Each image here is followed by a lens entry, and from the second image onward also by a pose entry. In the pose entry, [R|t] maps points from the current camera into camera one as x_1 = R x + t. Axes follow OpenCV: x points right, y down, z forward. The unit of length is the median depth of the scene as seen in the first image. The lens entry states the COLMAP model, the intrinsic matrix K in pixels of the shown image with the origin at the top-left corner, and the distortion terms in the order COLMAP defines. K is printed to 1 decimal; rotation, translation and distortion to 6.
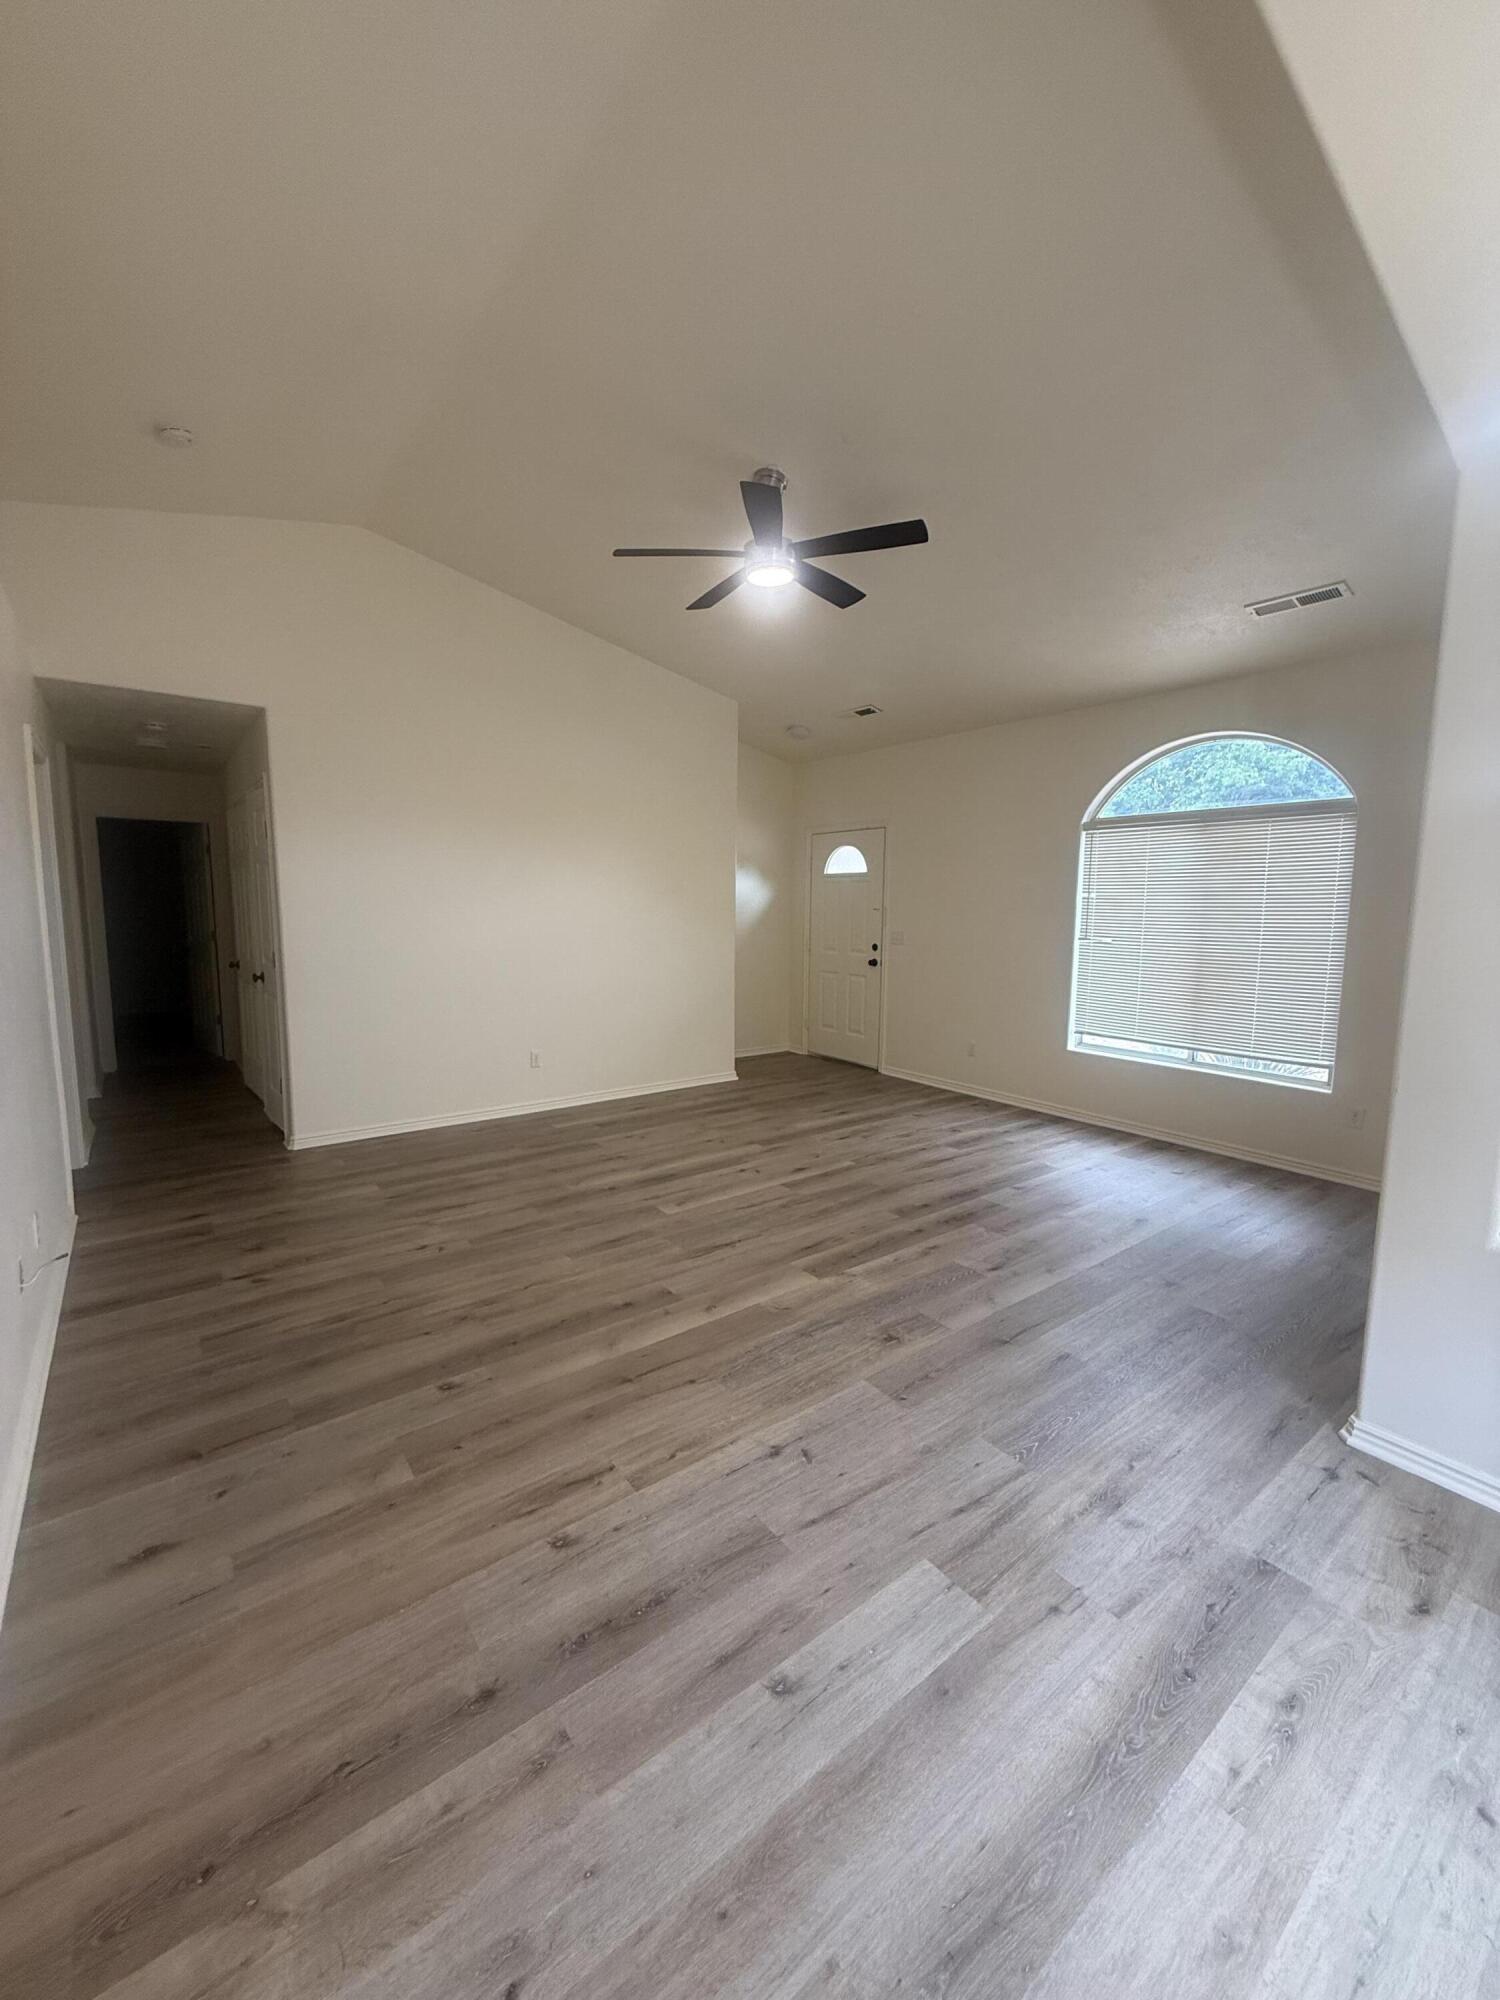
lens RADIAL K [[794.6, 0, 750.5], [0, 794.6, 997.0], [0, 0, 1]] dist [-0.000488, 0.000389]
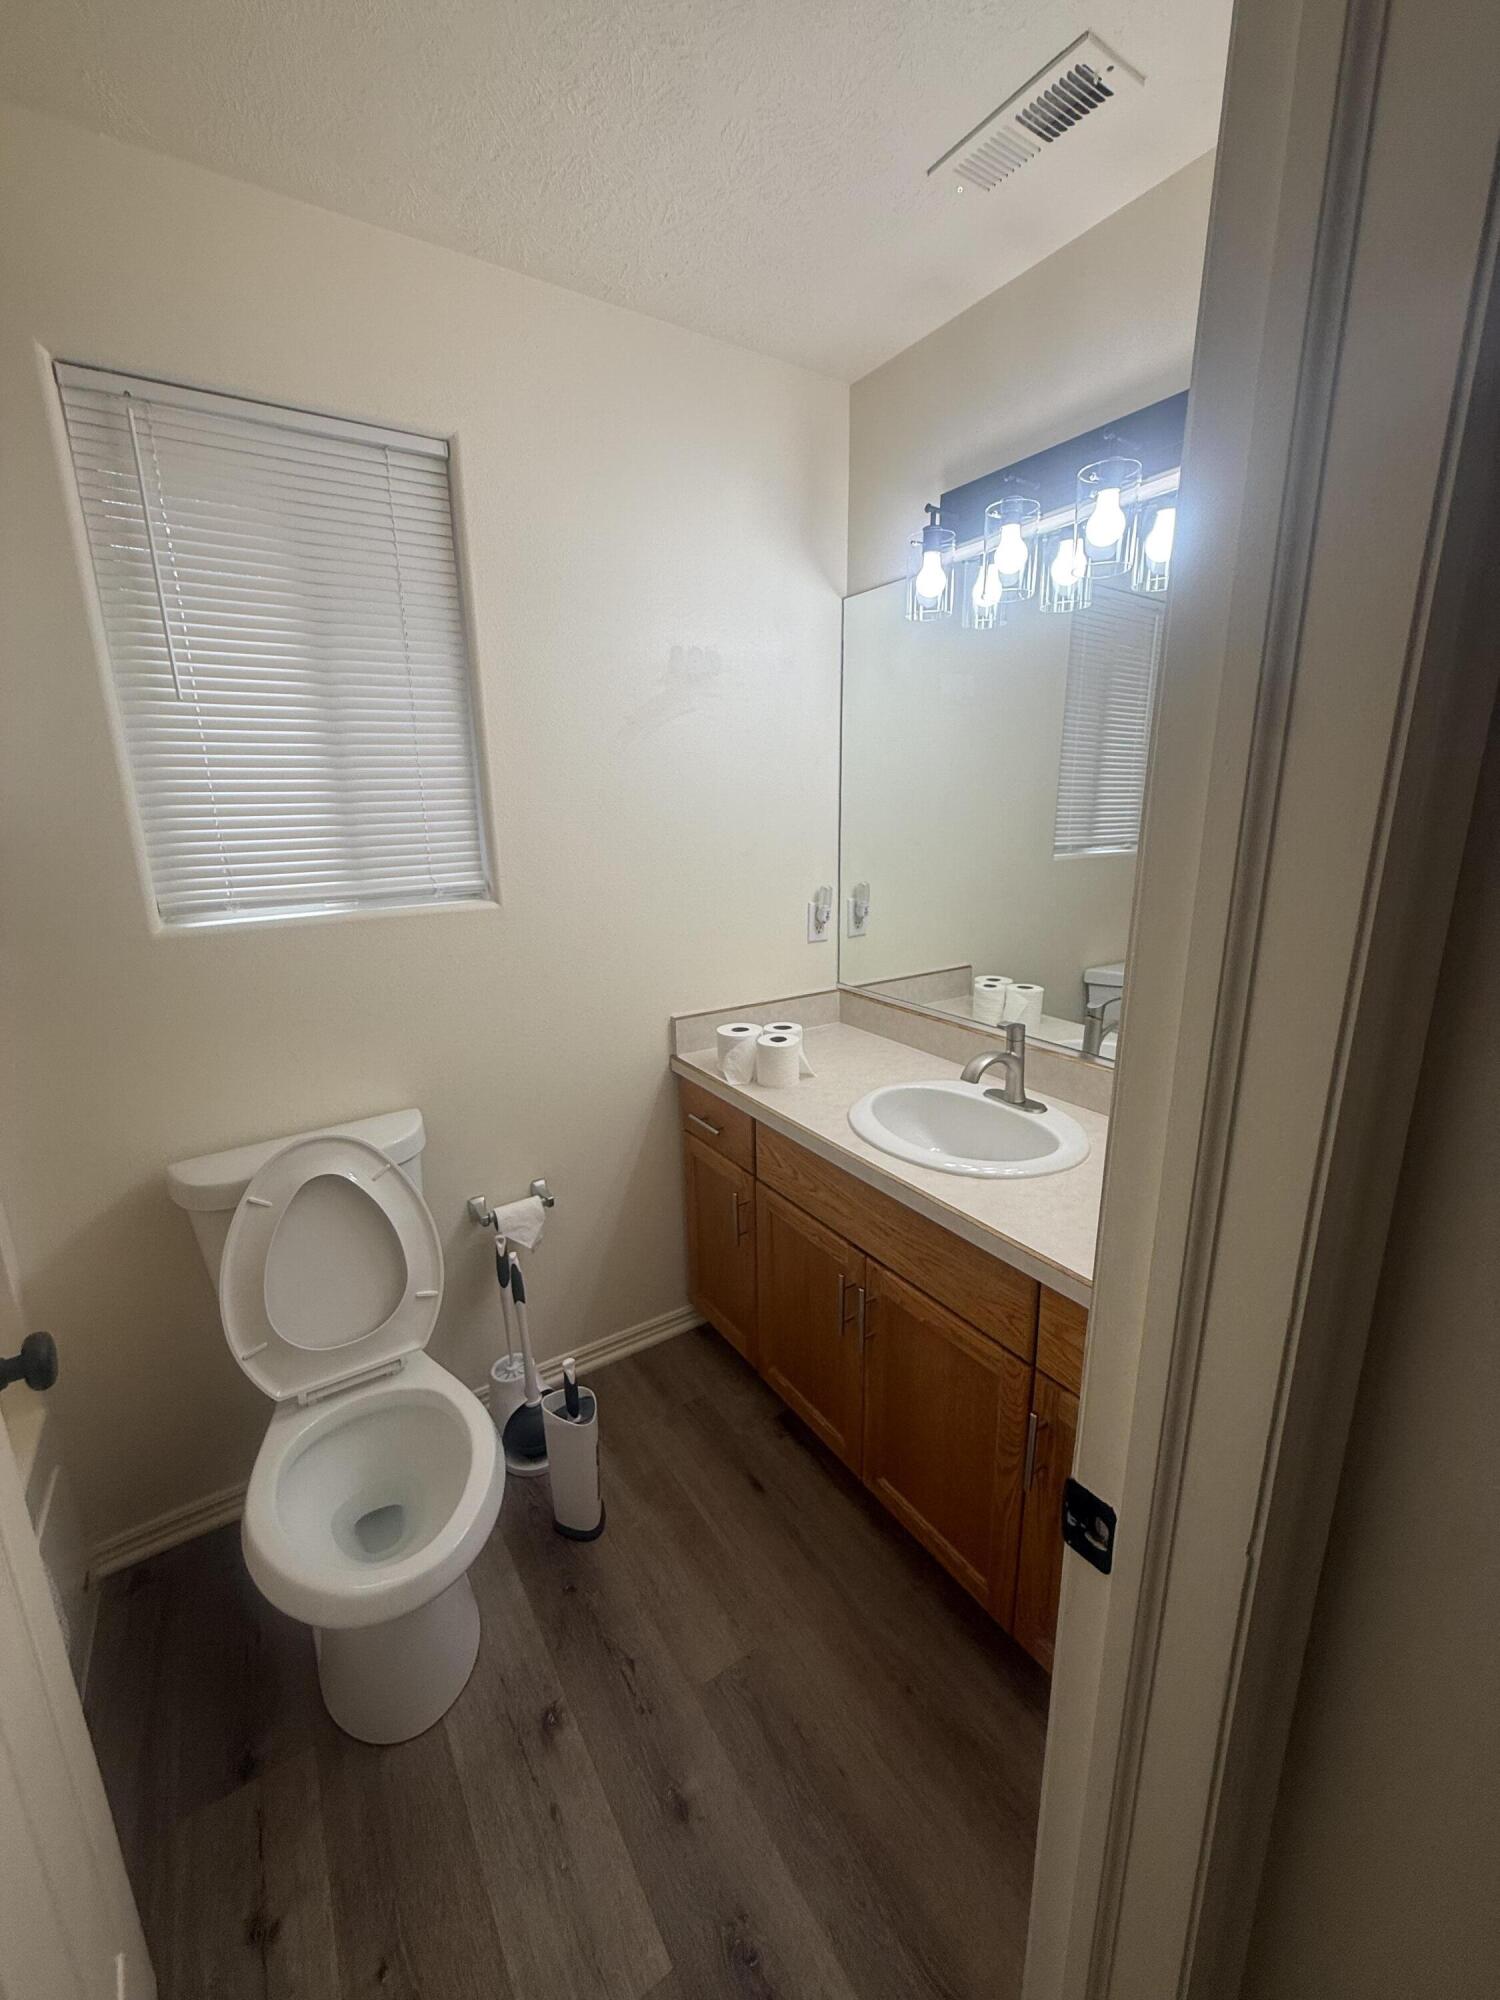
lens RADIAL K [[794.6, 0, 744.1], [0, 794.6, 999.1], [0, 0, 1]] dist [-0.000488, 0.000389]
pose [[-0.083465, 0.234982, -0.968410, 0.336314], [-0.107261, 0.964036, 0.243166, -0.070258], [0.990721, 0.124169, -0.055258, 0.566402]]
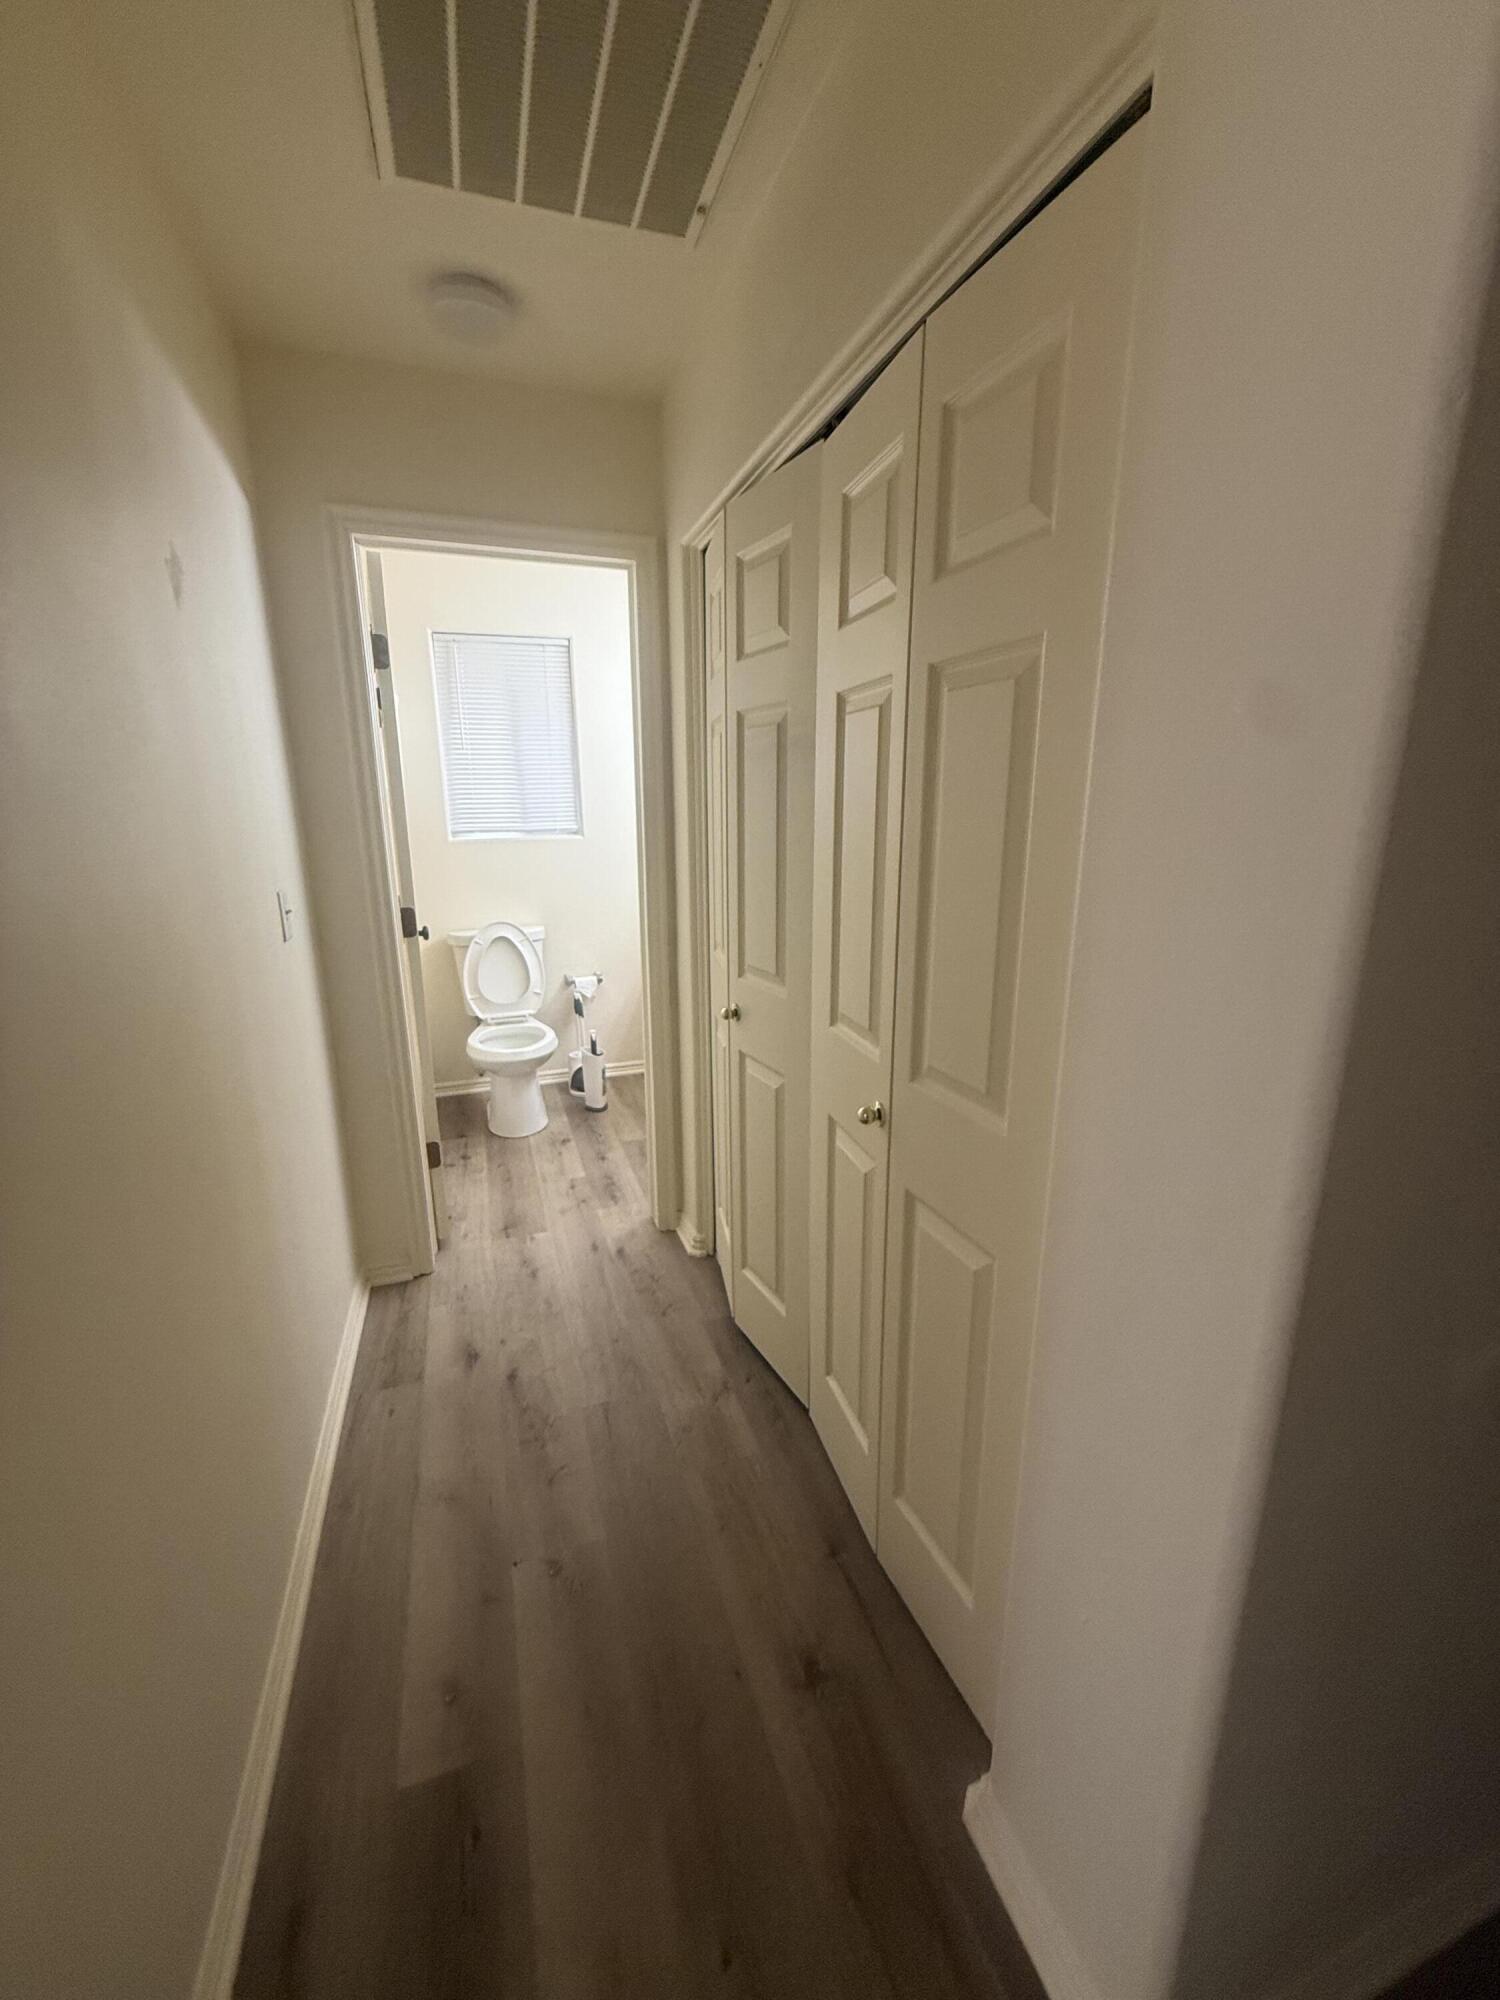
lens RADIAL K [[794.6, 0, 749.1], [0, 794.6, 995.1], [0, 0, 1]] dist [-0.000488, 0.000389]
pose [[-0.316090, 0.222506, -0.922268, 0.942112], [-0.110572, 0.956844, 0.268744, -0.108280], [0.942264, 0.186925, -0.277846, 1.014261]]
